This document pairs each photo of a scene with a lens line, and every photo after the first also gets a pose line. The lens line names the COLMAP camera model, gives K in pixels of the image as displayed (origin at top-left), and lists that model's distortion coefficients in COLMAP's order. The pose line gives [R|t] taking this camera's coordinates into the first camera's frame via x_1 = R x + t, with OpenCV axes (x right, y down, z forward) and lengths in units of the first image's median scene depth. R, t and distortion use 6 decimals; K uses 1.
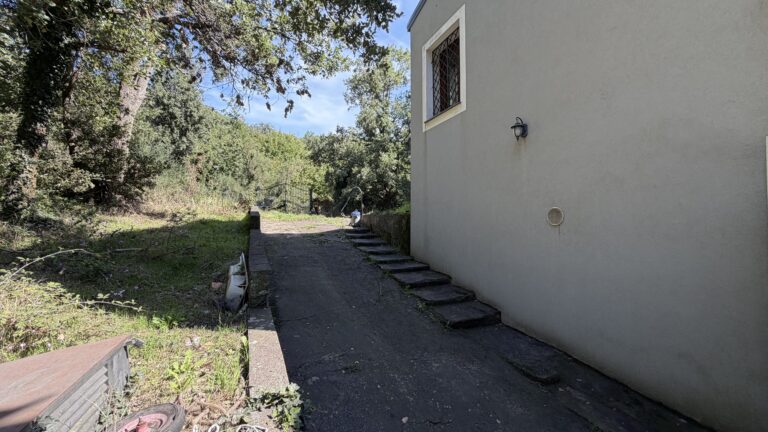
lens RADIAL K [[307.3, 0, 384.2], [0, 307.3, 216.3], [0, 0, 1]] dist [-0.001729, 0.000535]
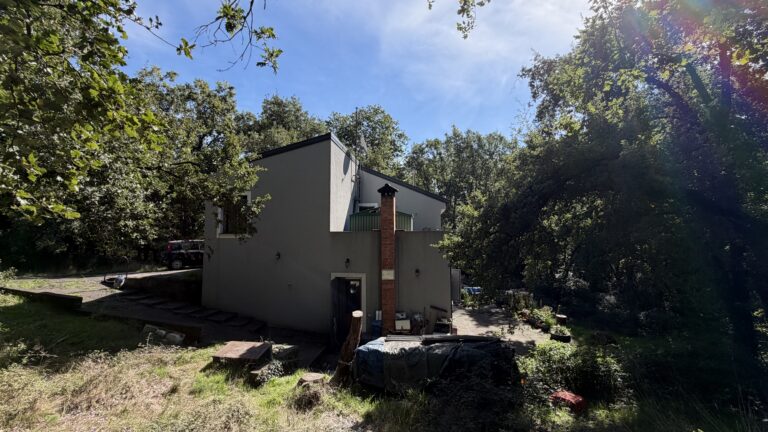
lens RADIAL K [[307.3, 0, 385.5], [0, 307.3, 215.9], [0, 0, 1]] dist [-0.001729, 0.000535]
pose [[0.510296, 0.055012, 0.858237, -1.095140], [-0.016328, 0.998392, -0.054288, -0.367298], [-0.859844, 0.013690, 0.510374, -0.957818]]
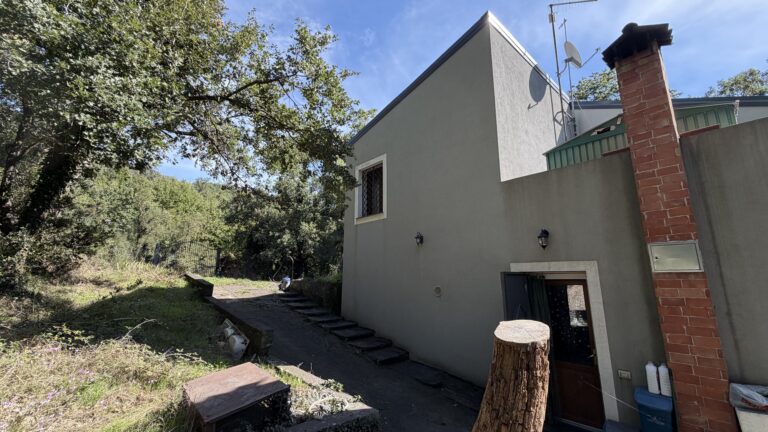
lens RADIAL K [[307.3, 0, 382.9], [0, 307.3, 217.4], [0, 0, 1]] dist [-0.001729, 0.000535]
pose [[0.948796, 0.067461, 0.308601, -0.213414], [-0.011806, 0.983820, -0.178770, -0.063765], [-0.315668, 0.165973, 0.934241, -0.414655]]
